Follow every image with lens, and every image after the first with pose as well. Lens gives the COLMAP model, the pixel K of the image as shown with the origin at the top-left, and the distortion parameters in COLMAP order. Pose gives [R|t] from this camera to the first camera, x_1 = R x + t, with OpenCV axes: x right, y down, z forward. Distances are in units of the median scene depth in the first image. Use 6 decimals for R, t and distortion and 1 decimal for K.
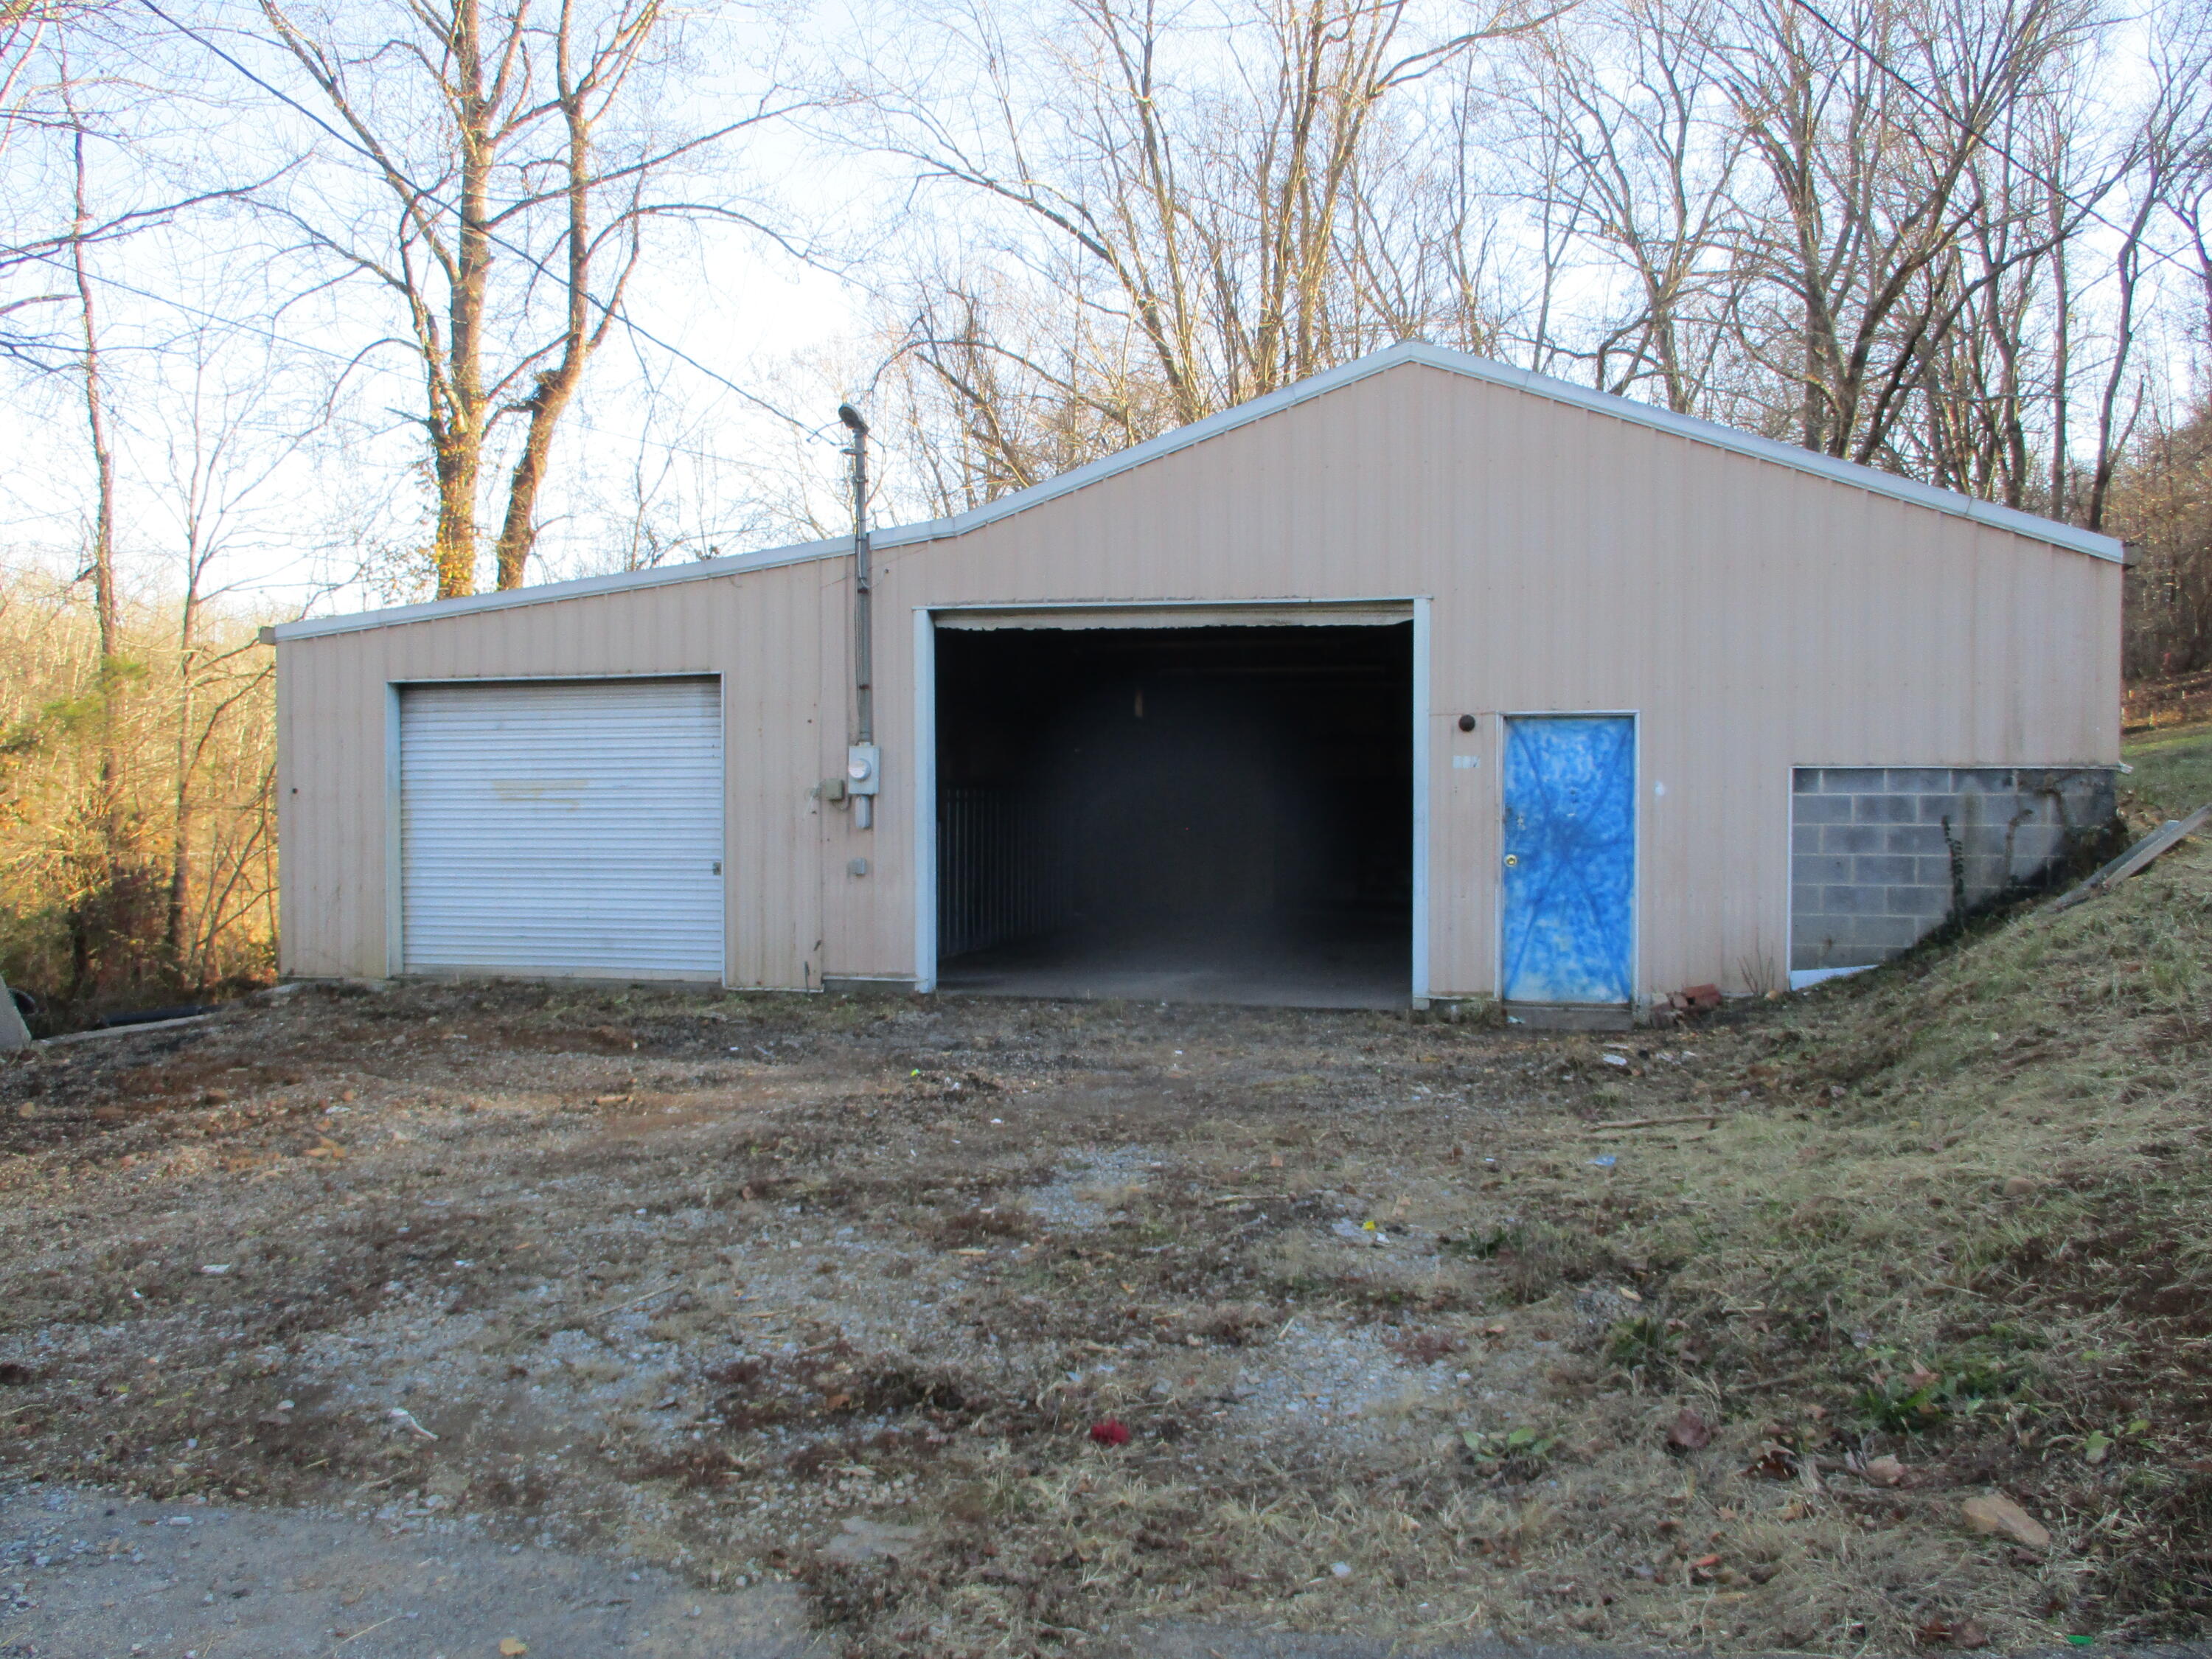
lens RADIAL K [[1796.3, 0, 1106.0], [0, 1796.3, 829.5], [0, 0, 1]] dist [-0.034850, -0.004421]
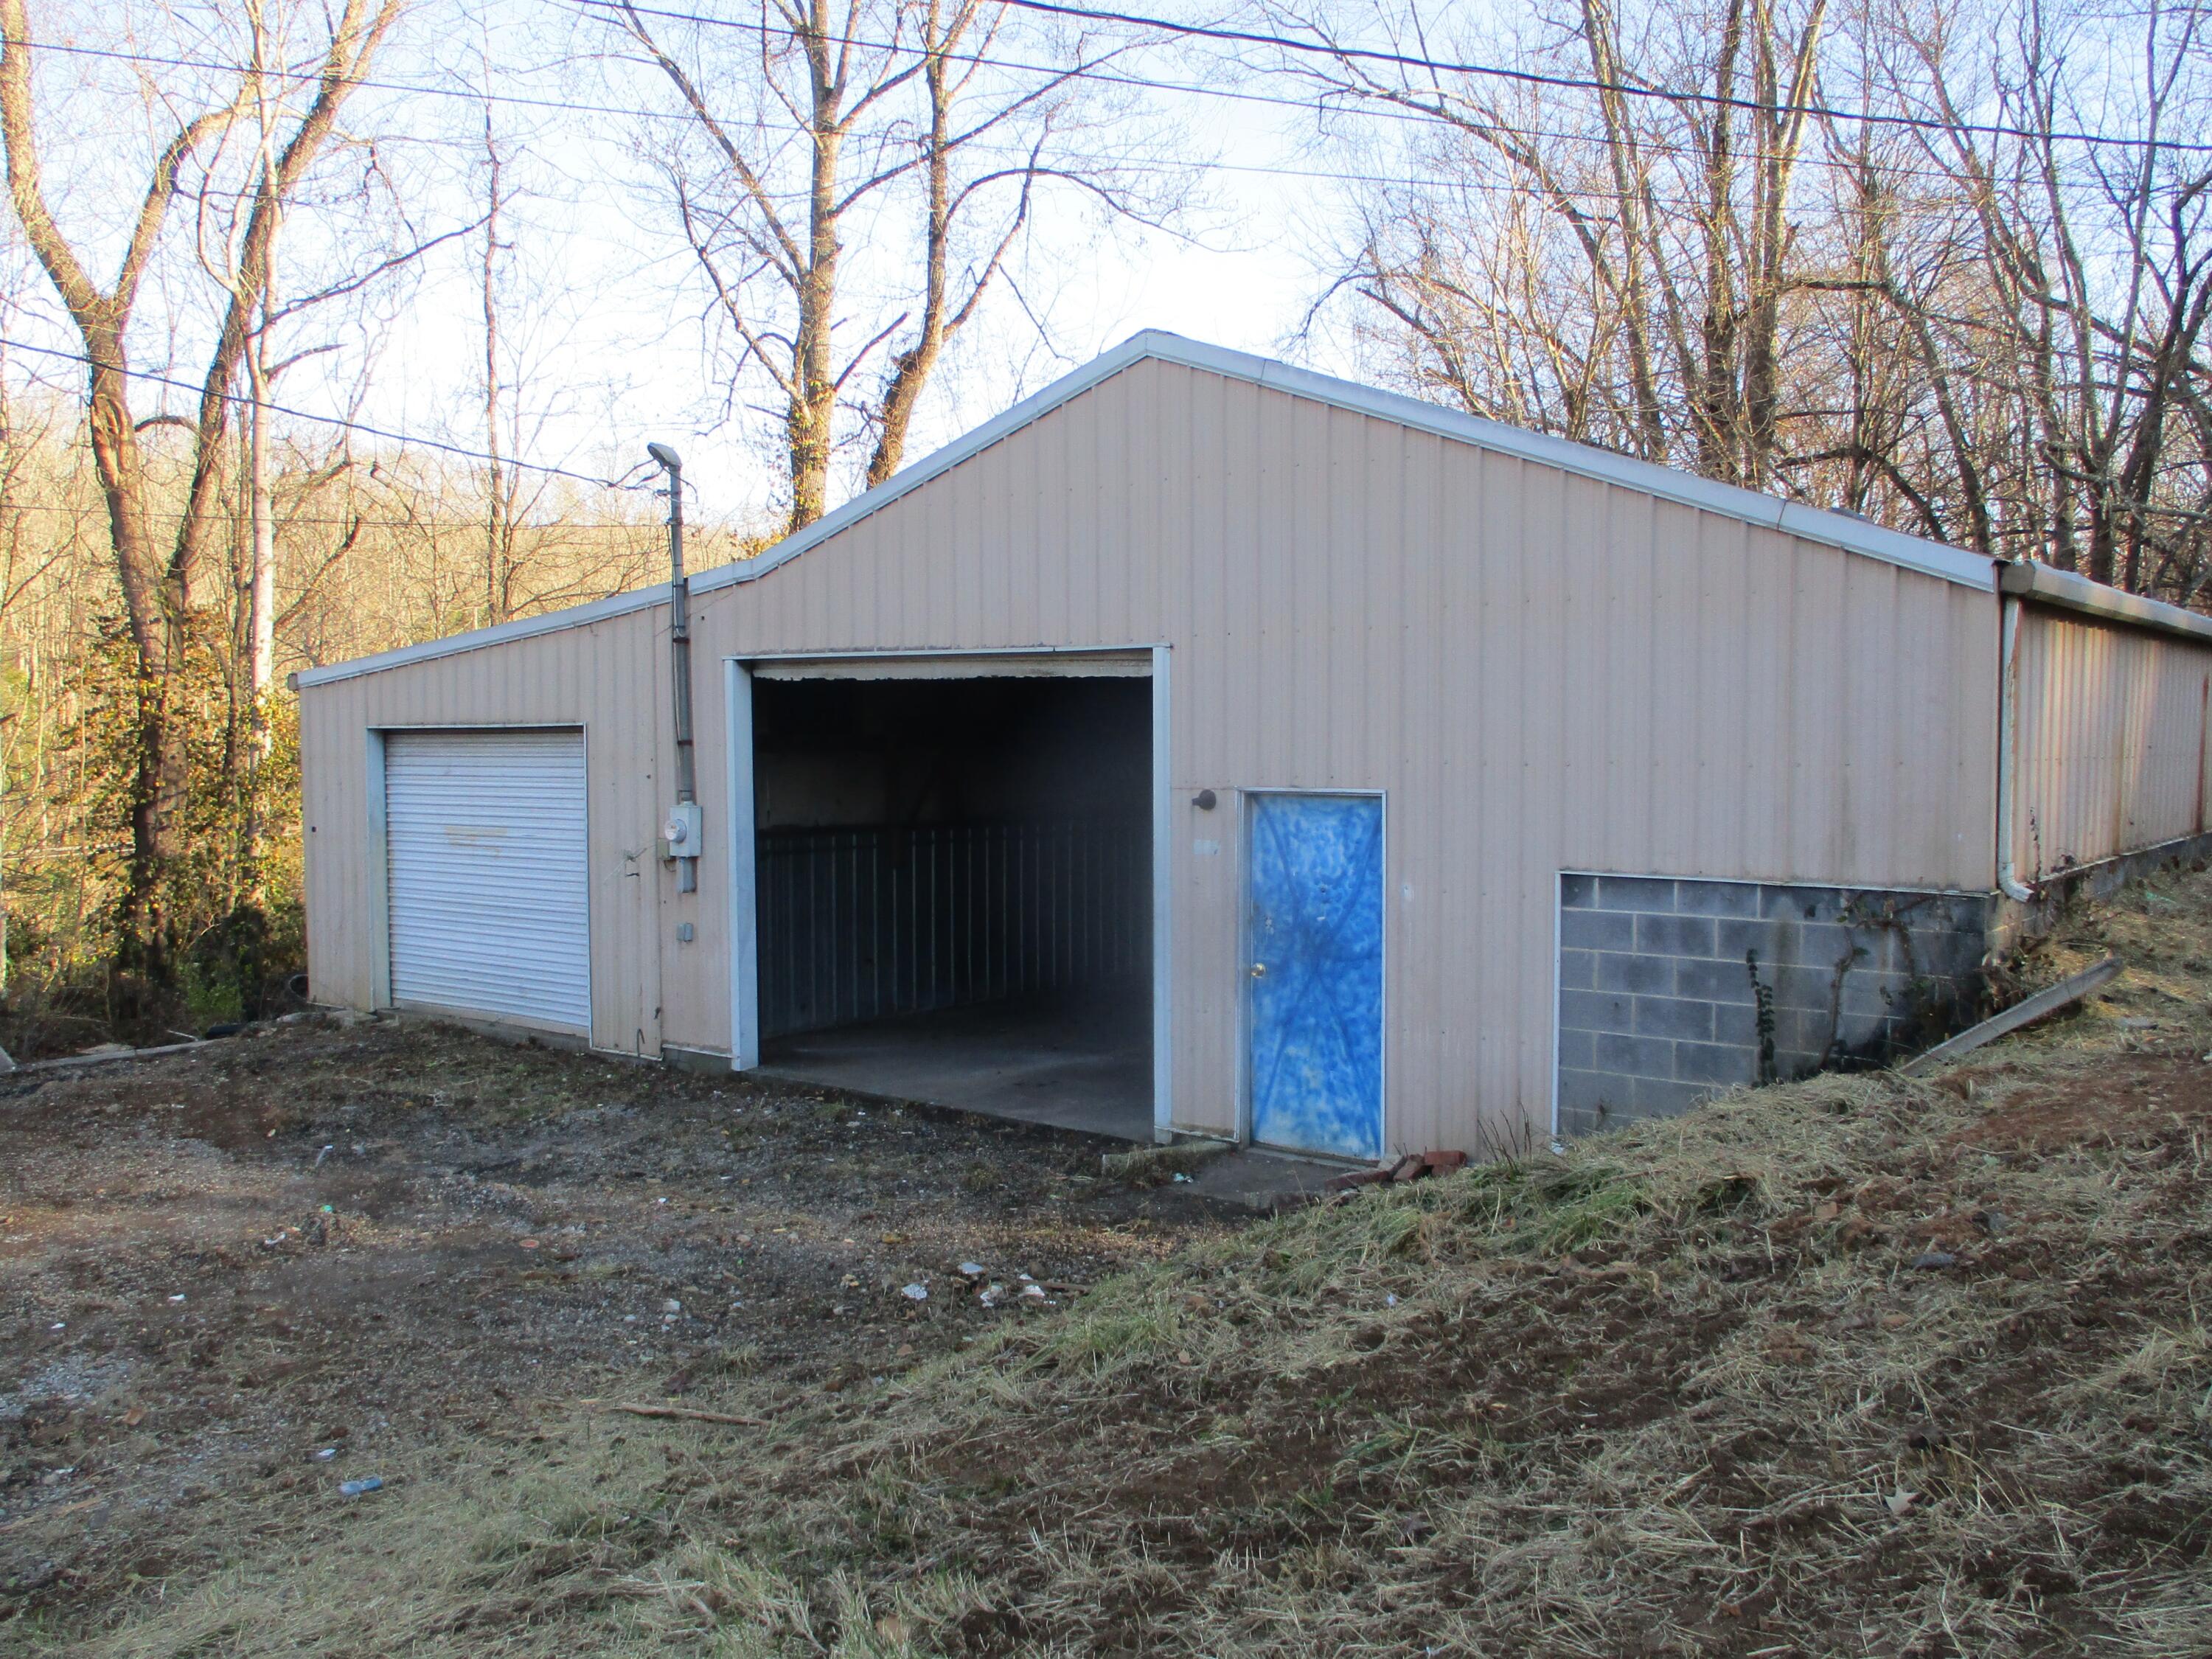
lens RADIAL K [[1874.3, 0, 1109.9], [0, 1874.3, 827.2], [0, 0, 1]] dist [-0.026965, 0.000454]
pose [[0.921656, 0.017696, -0.387604, 0.455486], [-0.004271, 0.999362, 0.035469, -0.071486], [0.387985, -0.031034, 0.921143, 0.183850]]
